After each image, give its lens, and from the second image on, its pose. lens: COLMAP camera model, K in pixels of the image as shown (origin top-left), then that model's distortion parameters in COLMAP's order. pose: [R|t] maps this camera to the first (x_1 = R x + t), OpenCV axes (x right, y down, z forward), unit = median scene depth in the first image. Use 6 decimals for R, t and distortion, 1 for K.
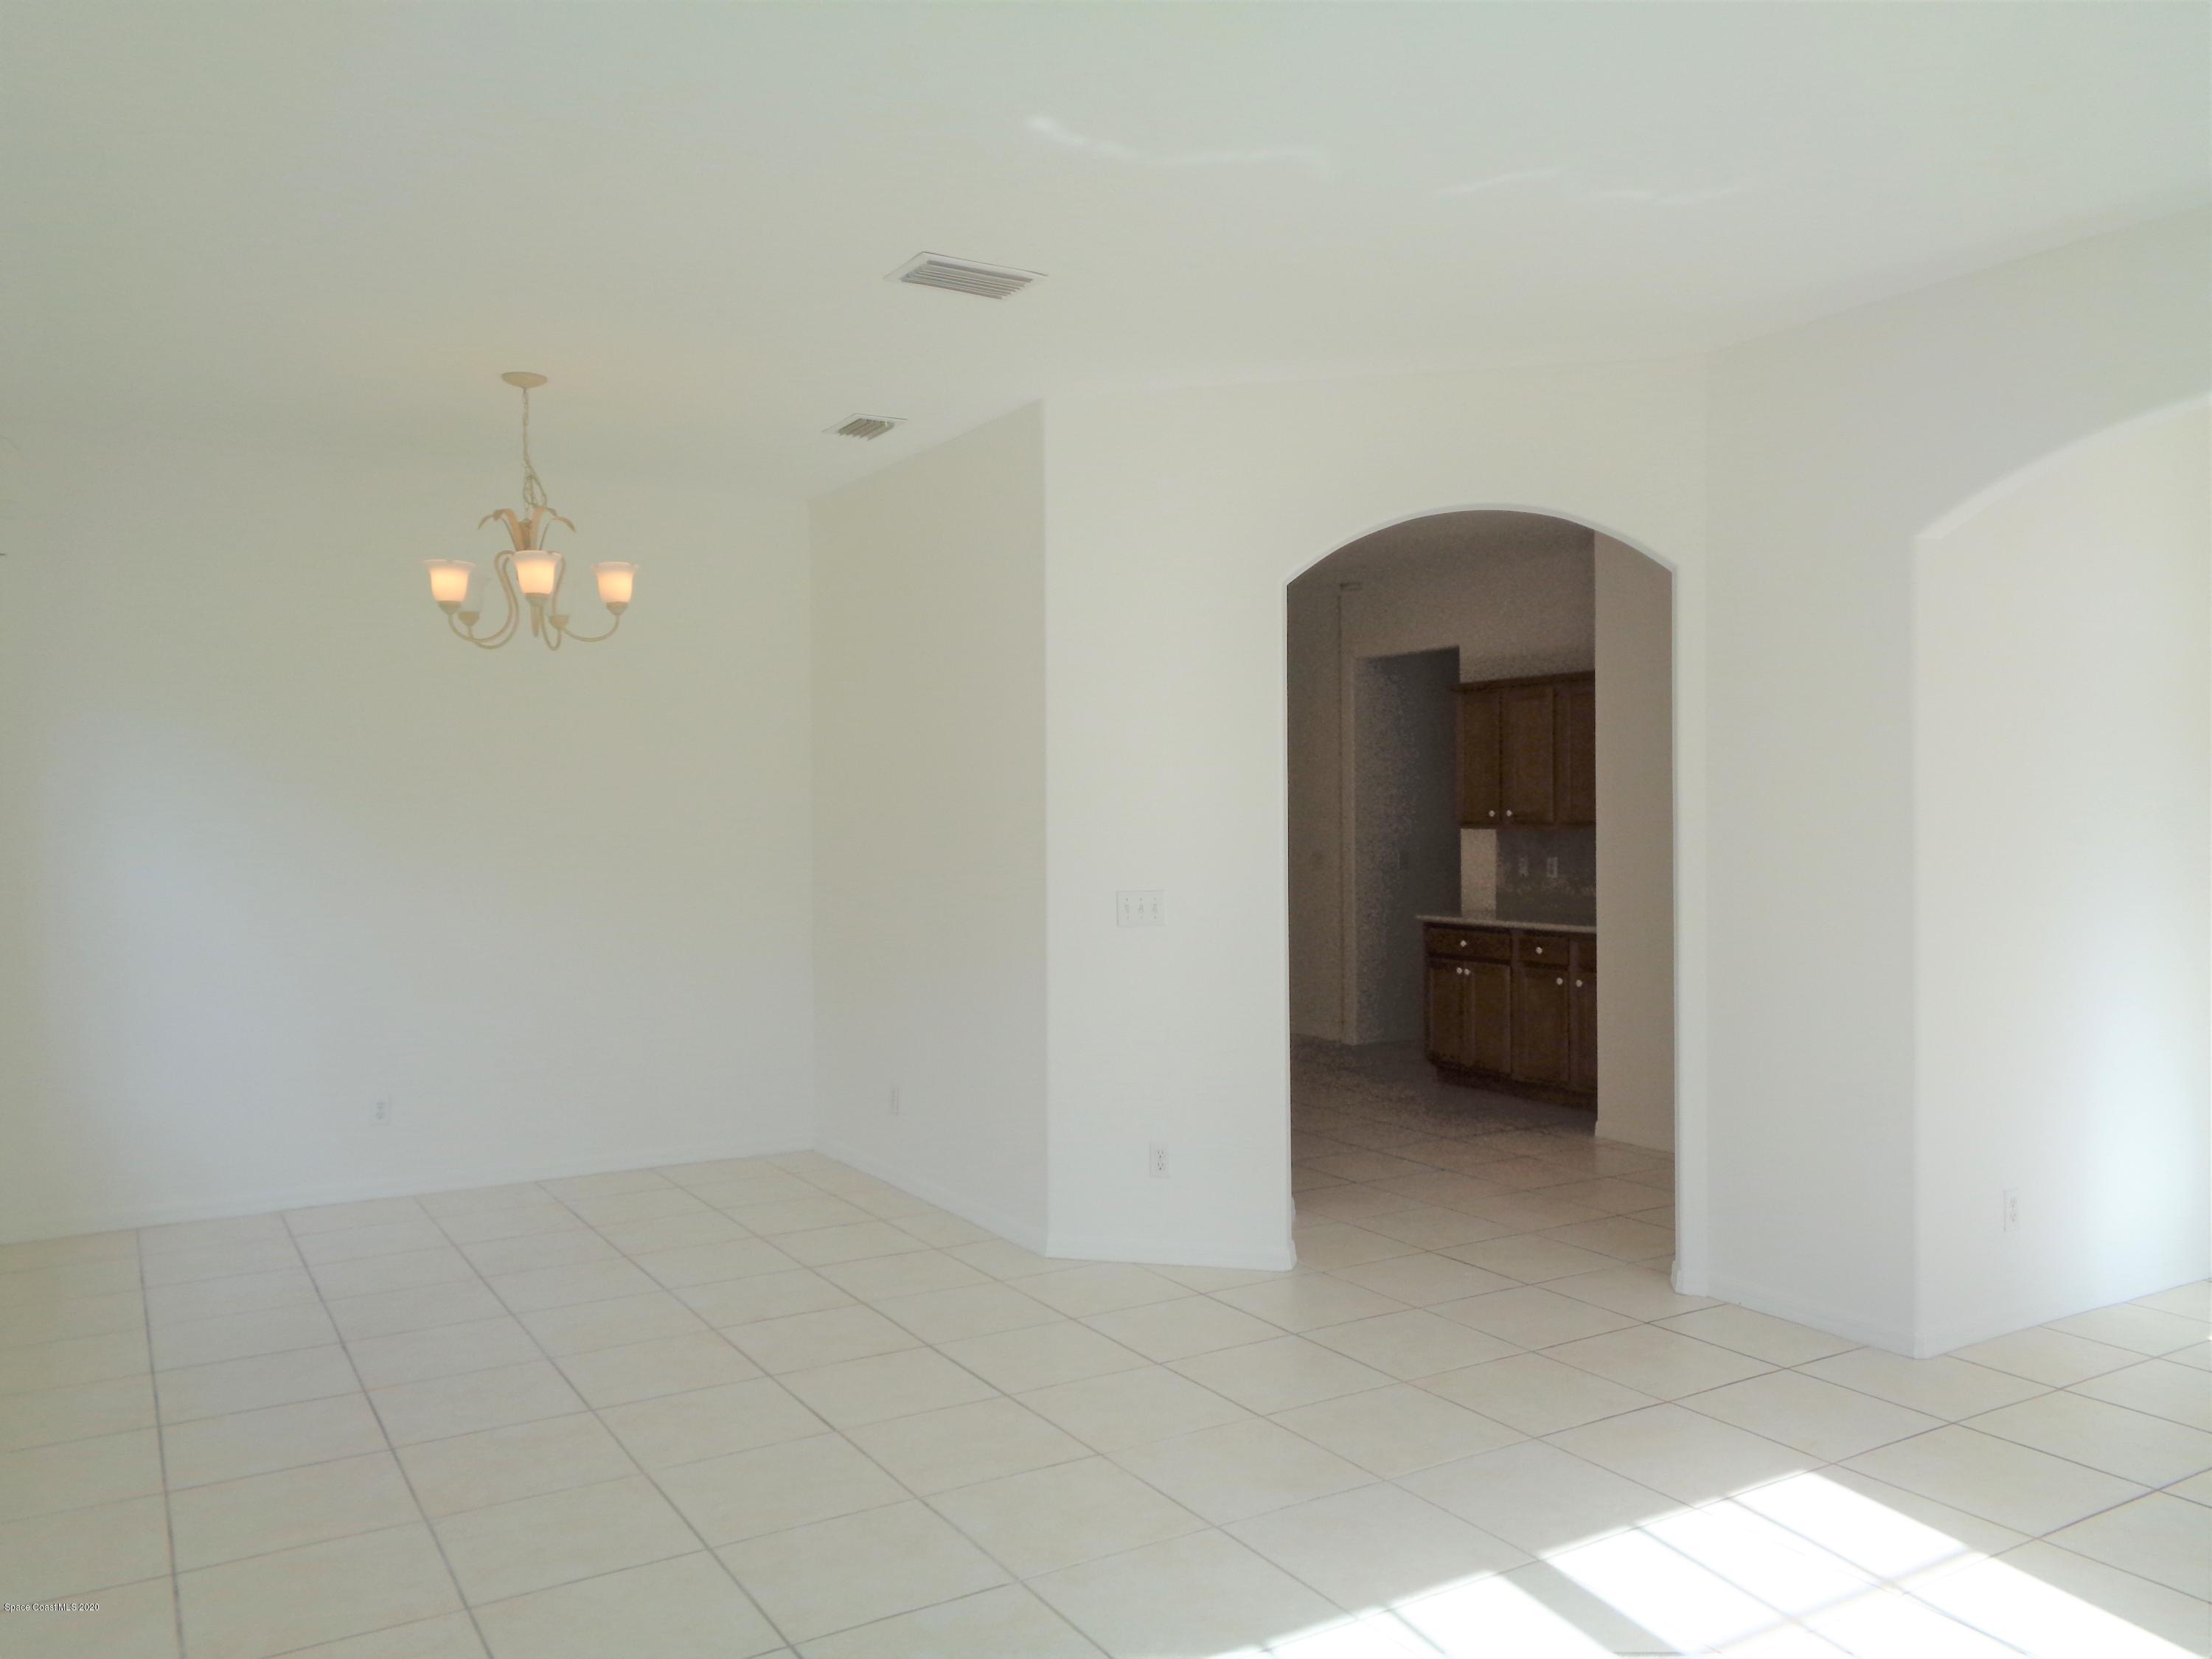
lens RADIAL K [[1651.9, 0, 1110.2], [0, 1651.9, 814.0], [0, 0, 1]] dist [-0.009194, -0.002537]
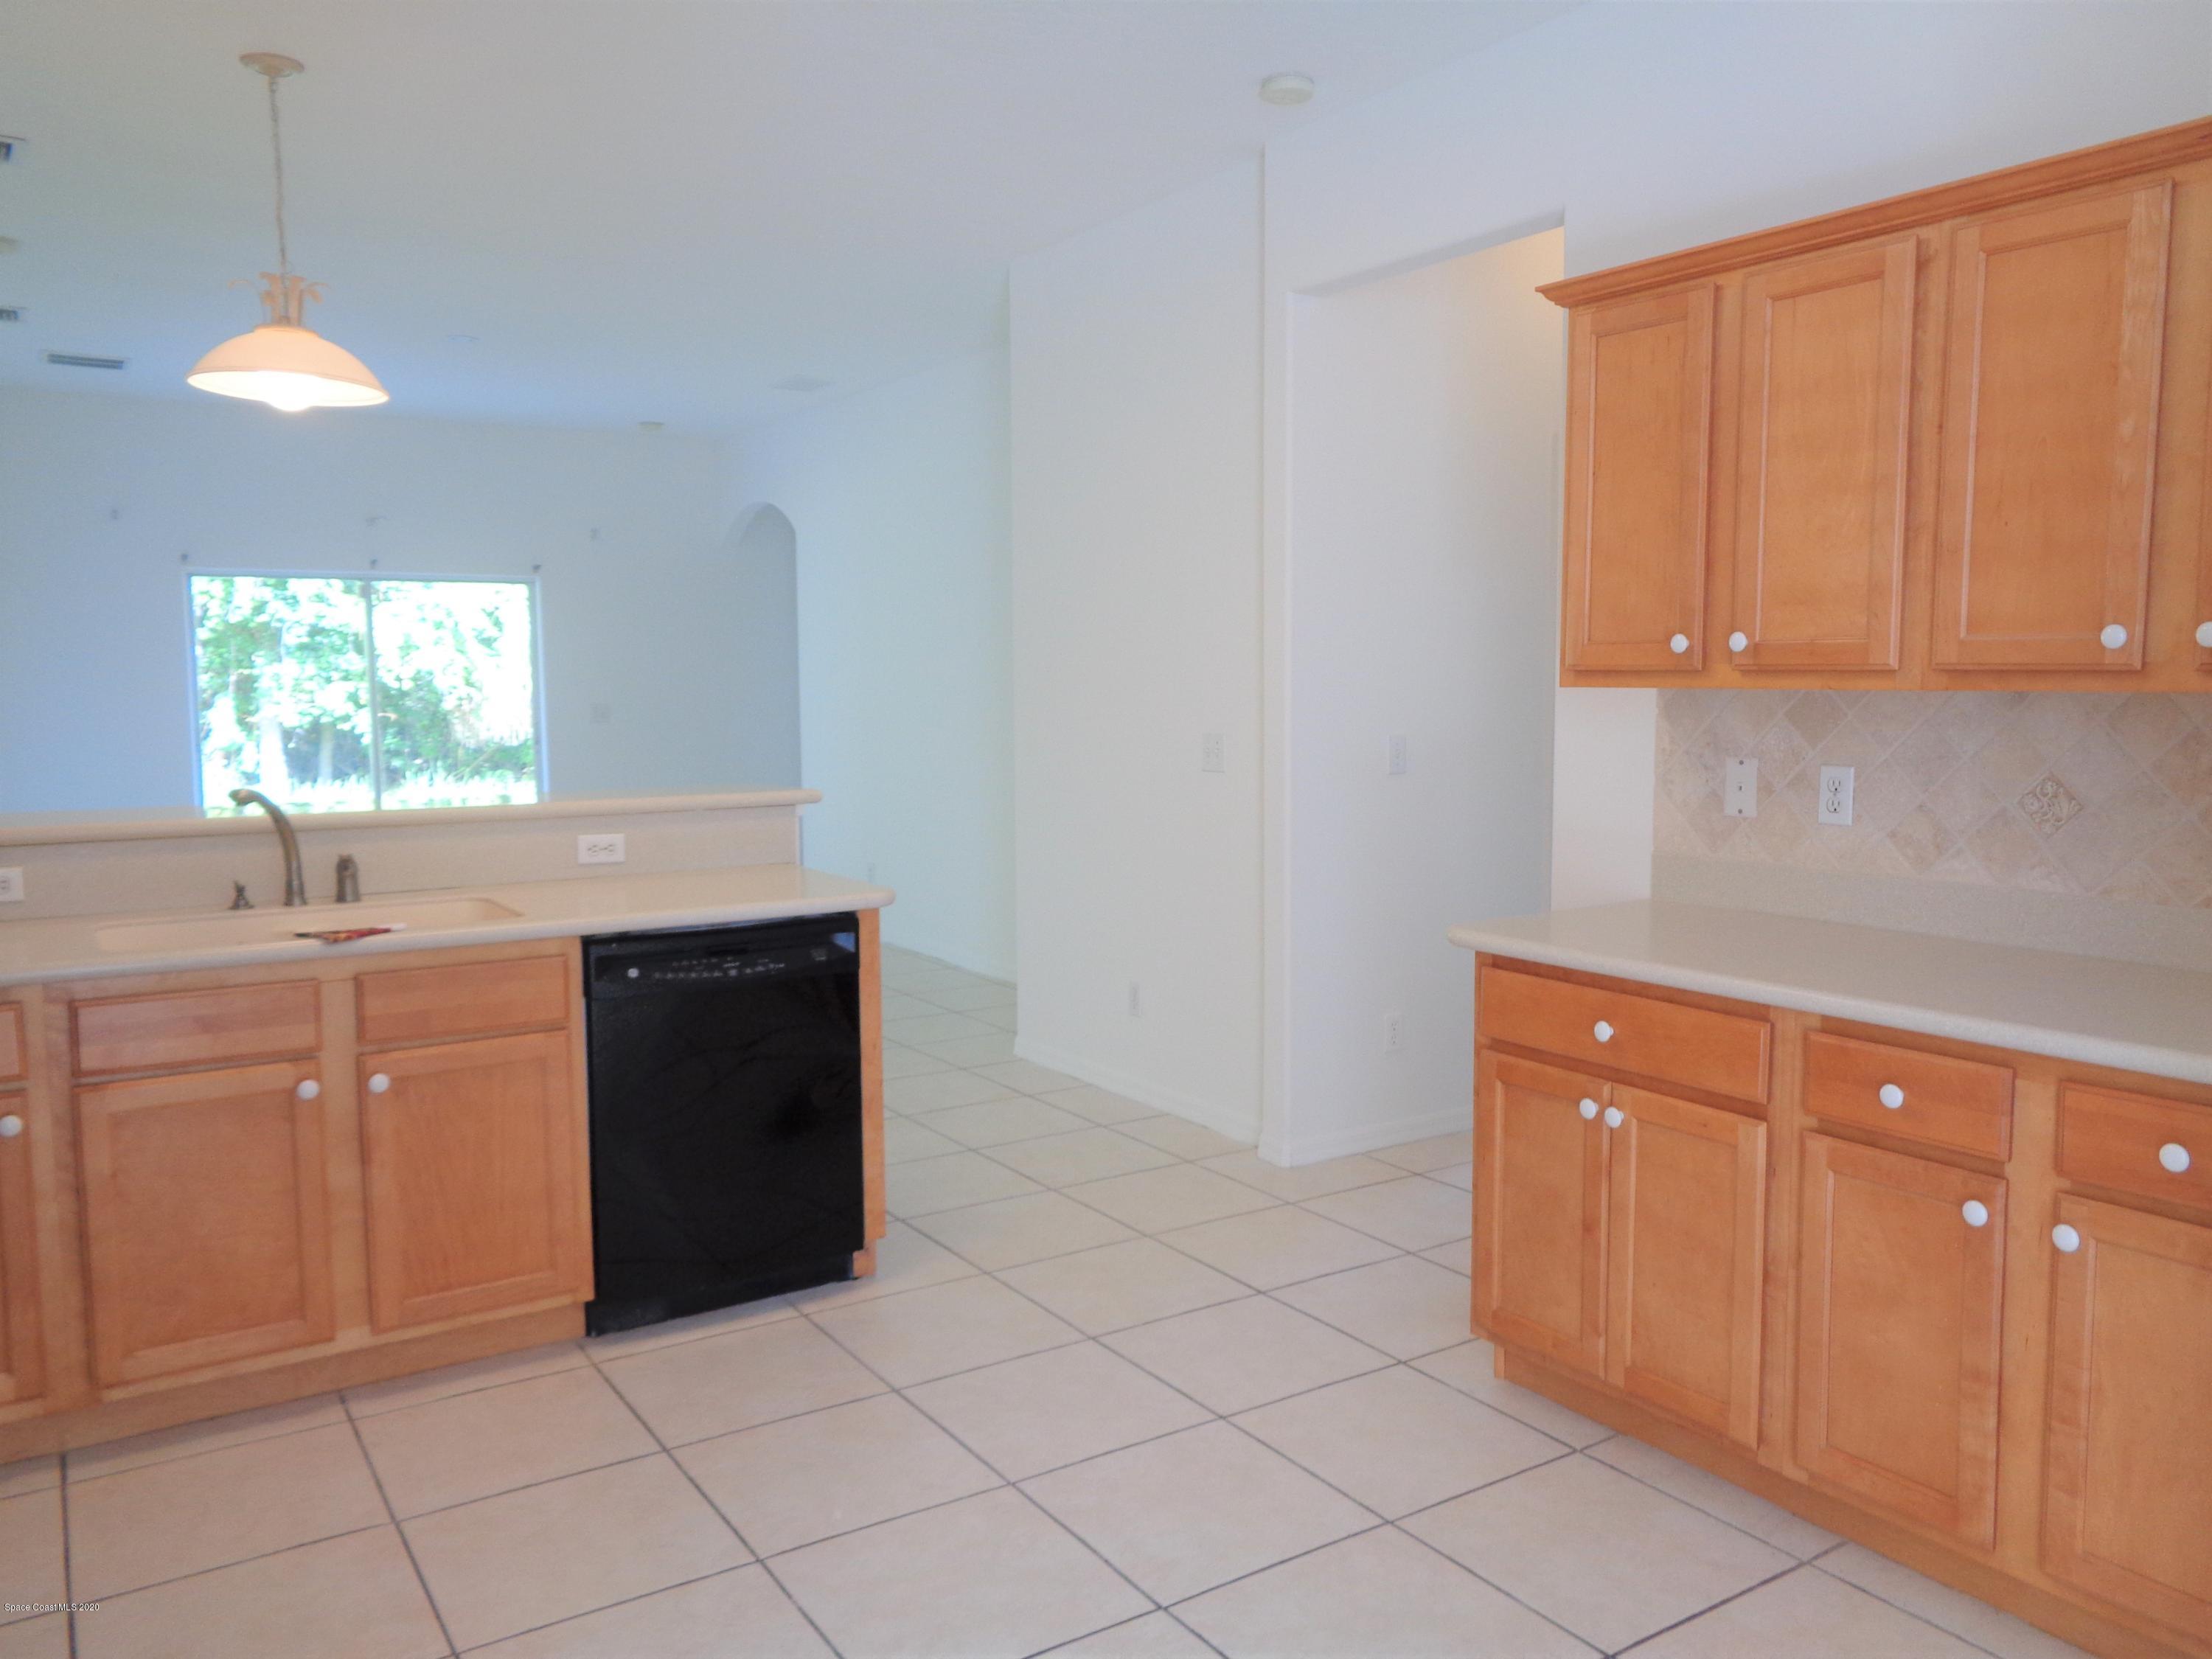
lens RADIAL K [[1660.4, 0, 1108.7], [0, 1660.4, 820.8], [0, 0, 1]] dist [0.003310, 0.003065]
pose [[0.999548, -0.001897, 0.029997, 0.101989], [-0.000837, 0.995864, 0.090850, 0.005276], [-0.030045, -0.090834, 0.995413, 0.662487]]
